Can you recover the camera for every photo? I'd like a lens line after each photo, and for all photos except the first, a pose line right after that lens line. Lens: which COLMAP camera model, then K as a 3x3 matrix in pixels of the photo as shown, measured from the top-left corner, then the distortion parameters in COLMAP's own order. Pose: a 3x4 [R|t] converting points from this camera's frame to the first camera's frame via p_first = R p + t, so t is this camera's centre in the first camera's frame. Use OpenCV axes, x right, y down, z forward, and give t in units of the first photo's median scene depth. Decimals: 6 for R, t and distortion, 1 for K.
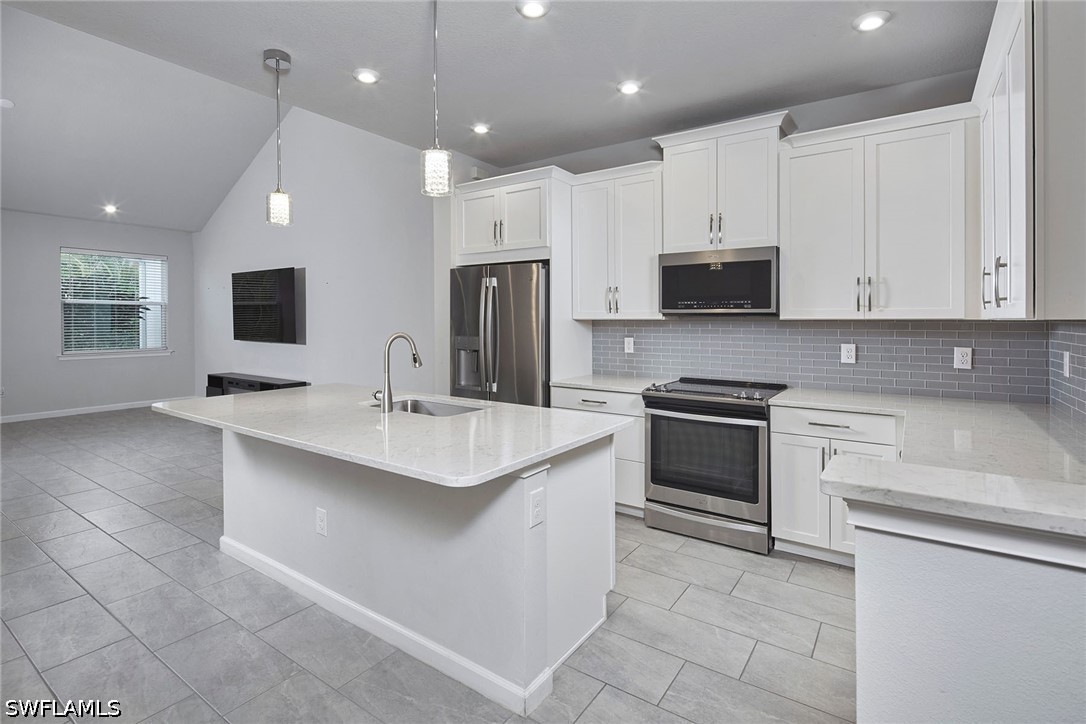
lens RADIAL K [[535.8, 0, 538.0], [0, 535.8, 329.5], [0, 0, 1]] dist [0.001067, -0.002157]
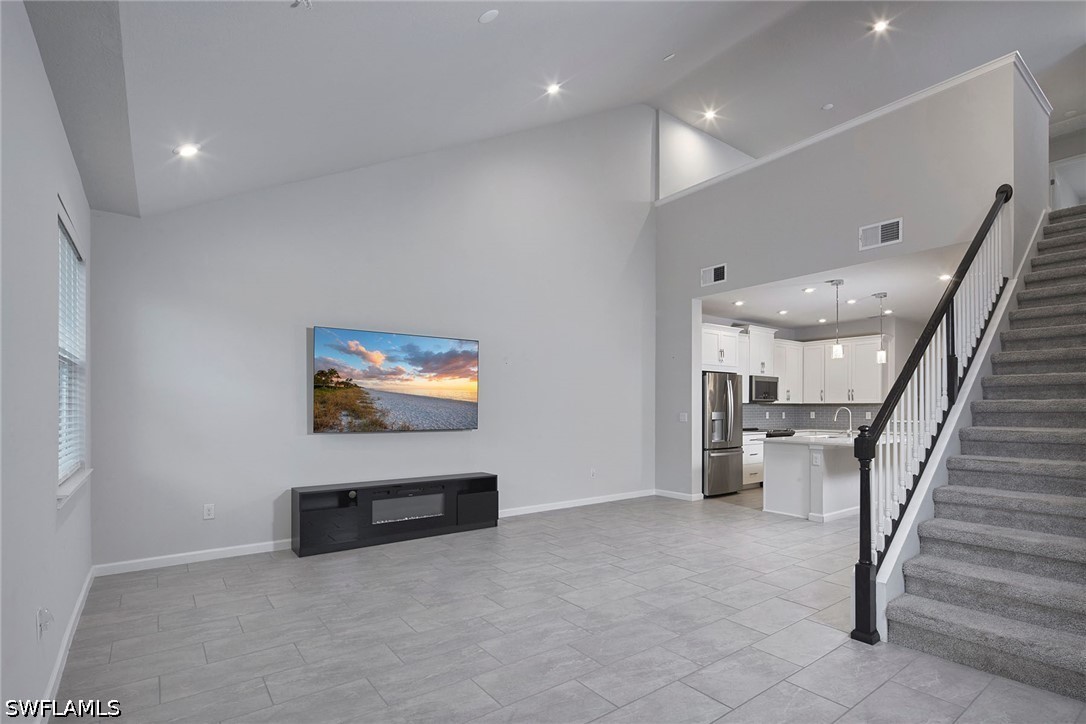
lens RADIAL K [[535.8, 0, 538.9], [0, 535.8, 428.1], [0, 0, 1]] dist [0.001067, -0.002157]
pose [[0.297007, -0.039734, 0.954048, -2.509606], [0.029198, 0.999045, 0.032518, -0.016369], [-0.954429, 0.018198, 0.297884, 1.311792]]
